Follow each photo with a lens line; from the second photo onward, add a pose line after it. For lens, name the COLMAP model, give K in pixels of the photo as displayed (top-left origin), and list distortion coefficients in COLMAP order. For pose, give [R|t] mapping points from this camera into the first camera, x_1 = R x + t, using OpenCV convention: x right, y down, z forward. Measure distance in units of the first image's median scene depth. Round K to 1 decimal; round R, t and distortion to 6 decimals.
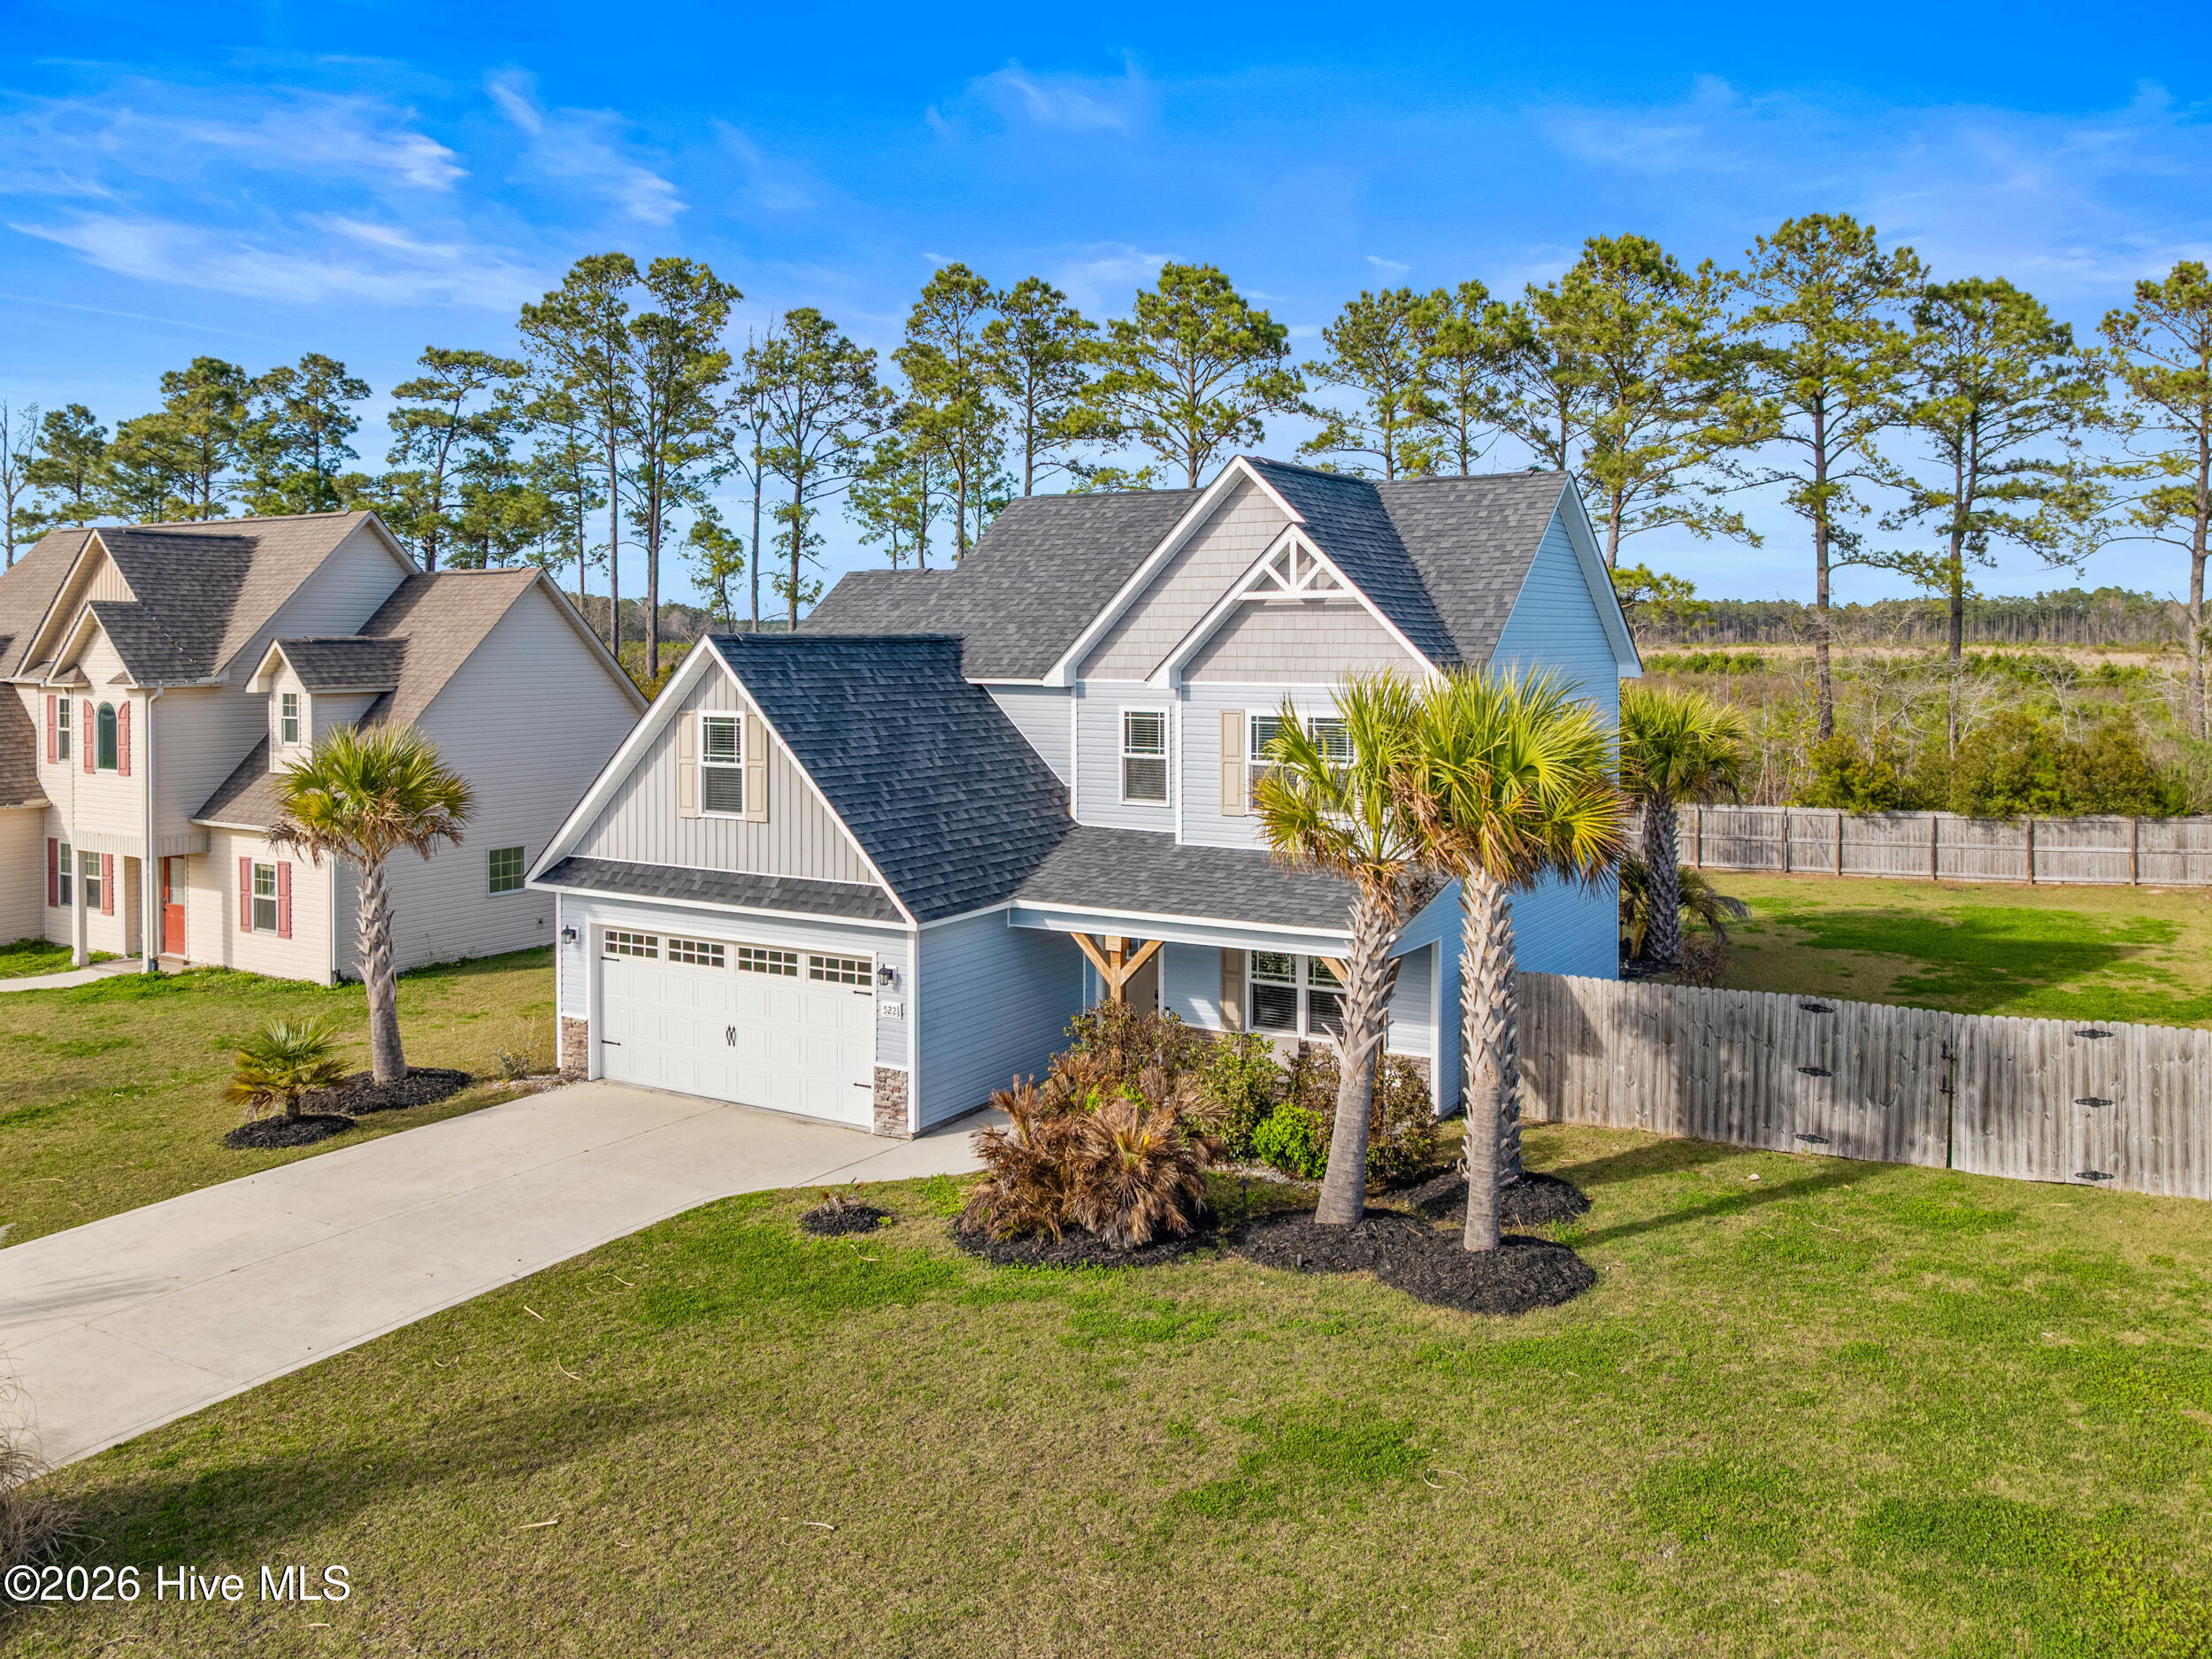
lens RADIAL K [[1449.8, 0, 1106.0], [0, 1449.8, 829.5], [0, 0, 1]] dist [-0.002573, -0.000835]
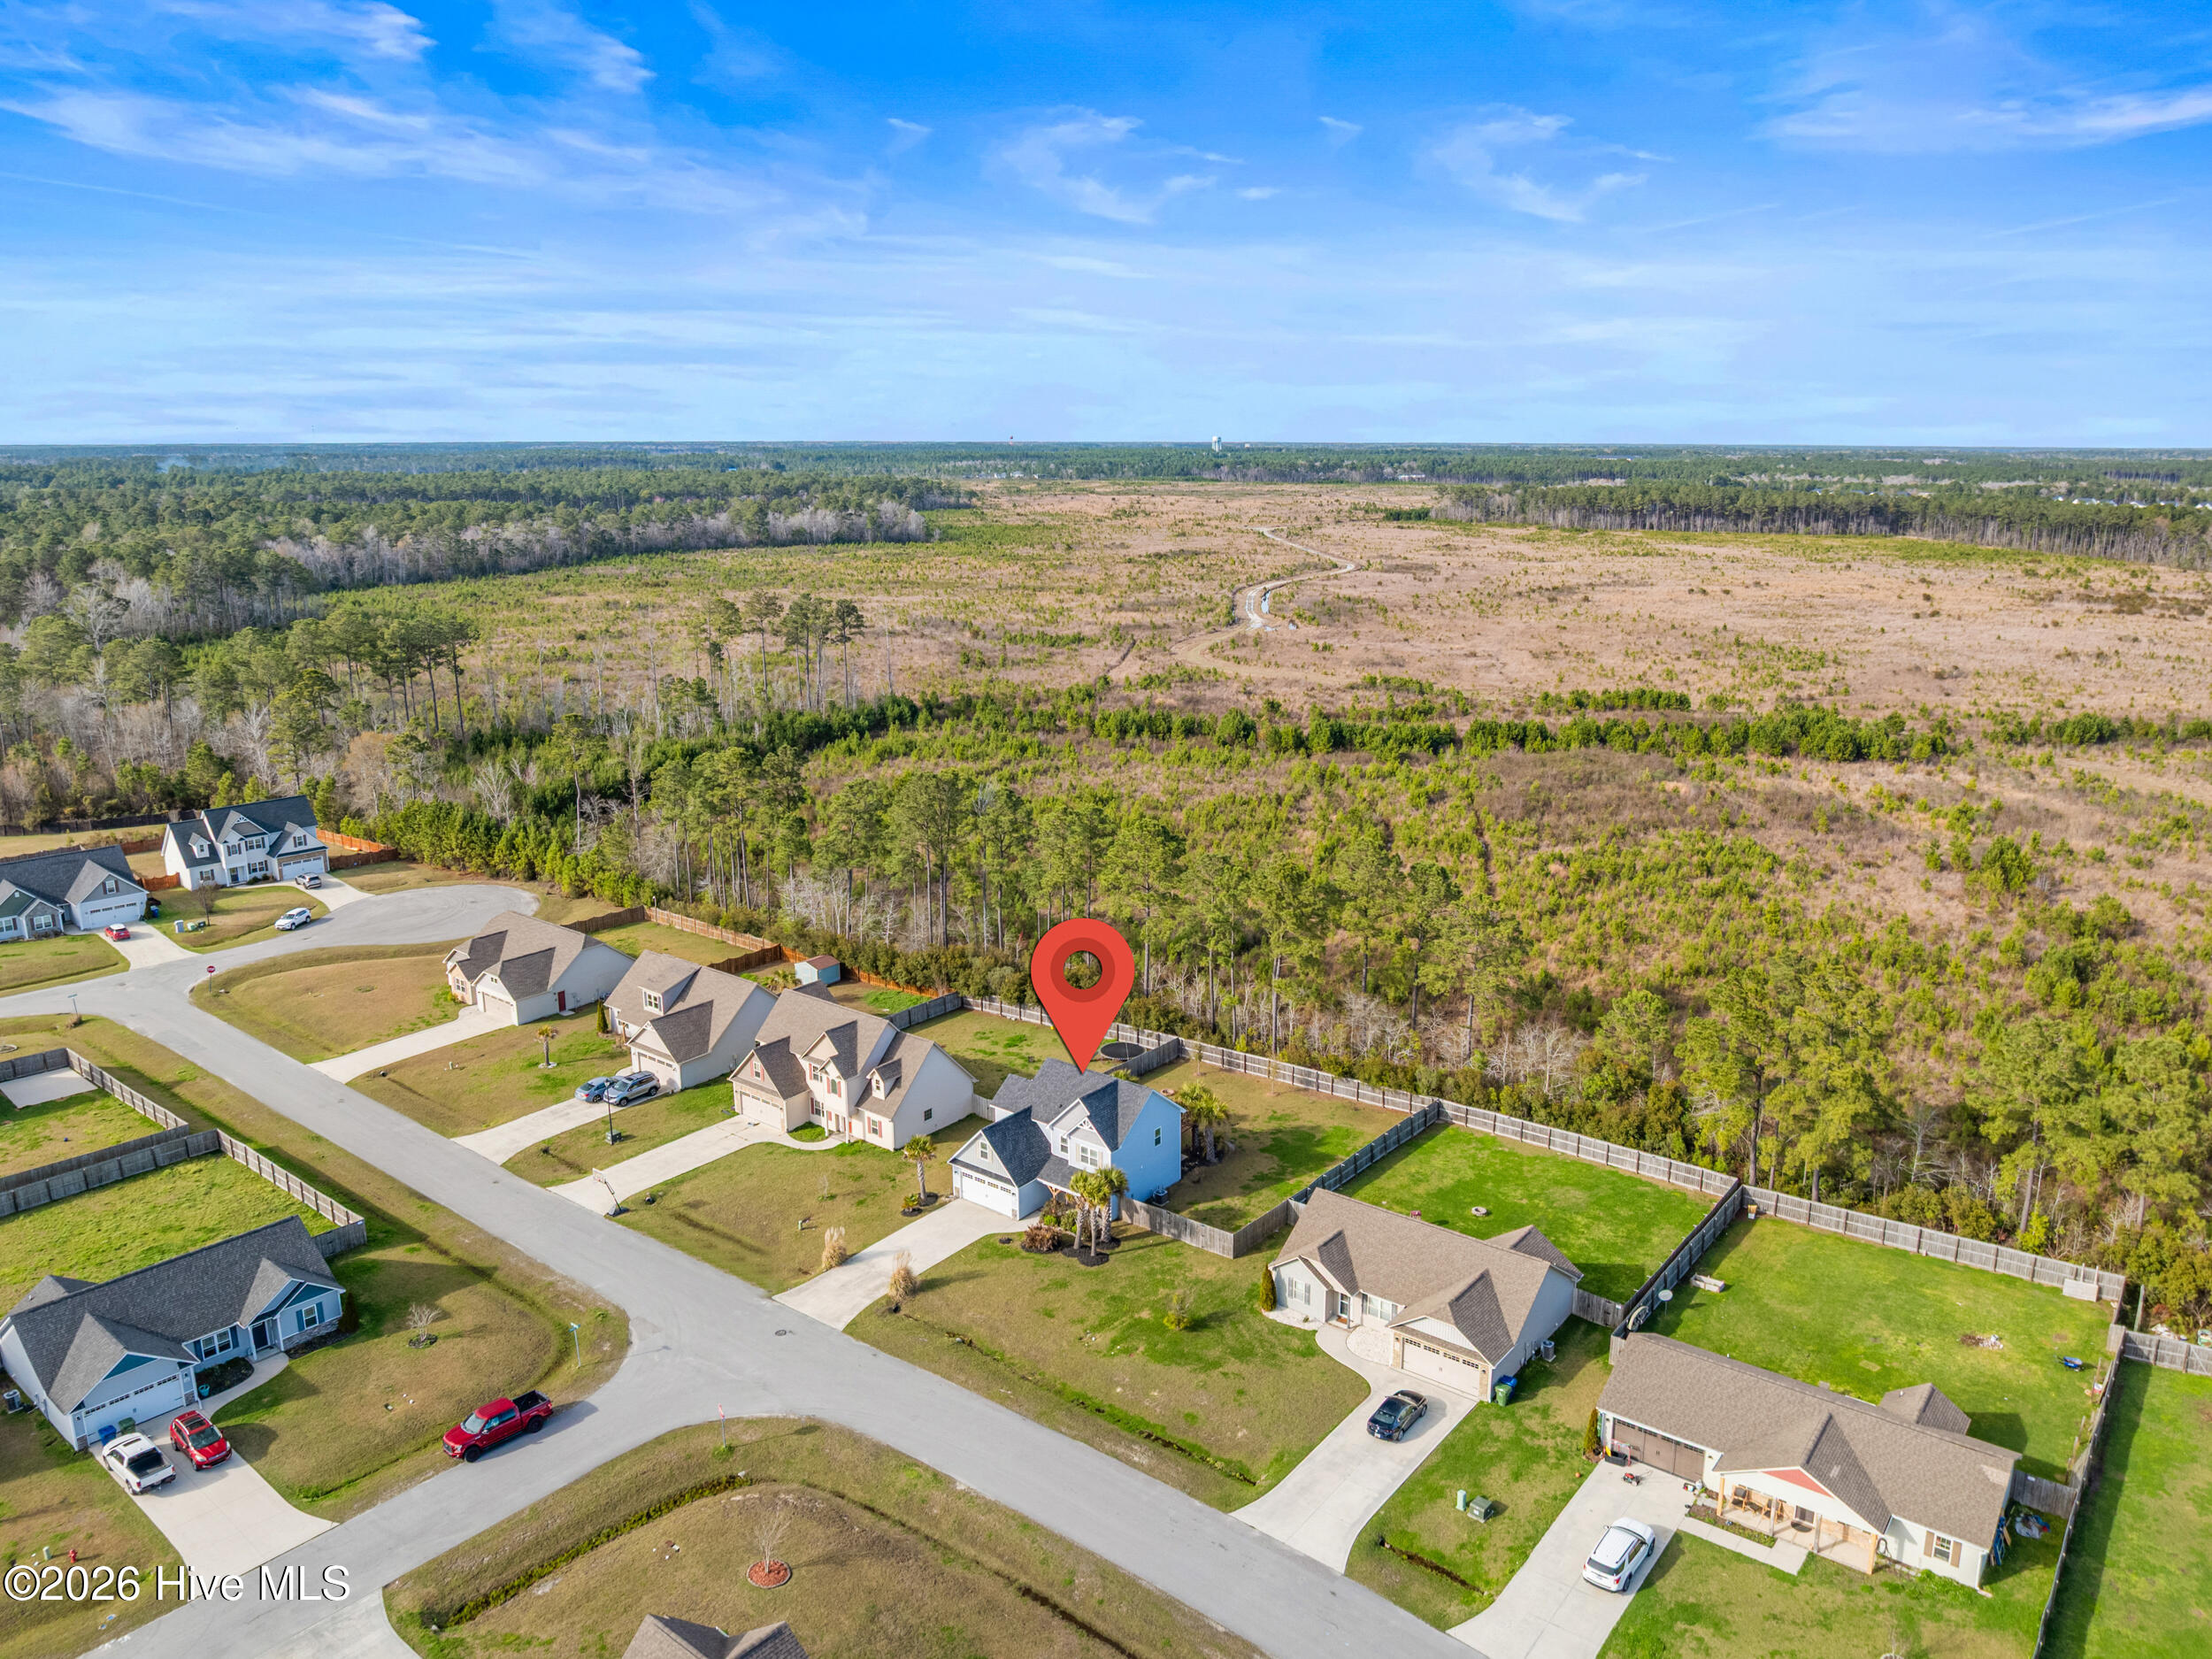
lens RADIAL K [[1449.8, 0, 1106.0], [0, 1449.8, 829.5], [0, 0, 1]] dist [-0.002573, -0.000835]
pose [[0.988946, 0.017799, -0.147202, 0.953828], [0.010044, 0.982447, 0.186272, -2.203152], [0.147934, -0.185692, 0.971408, -3.932523]]
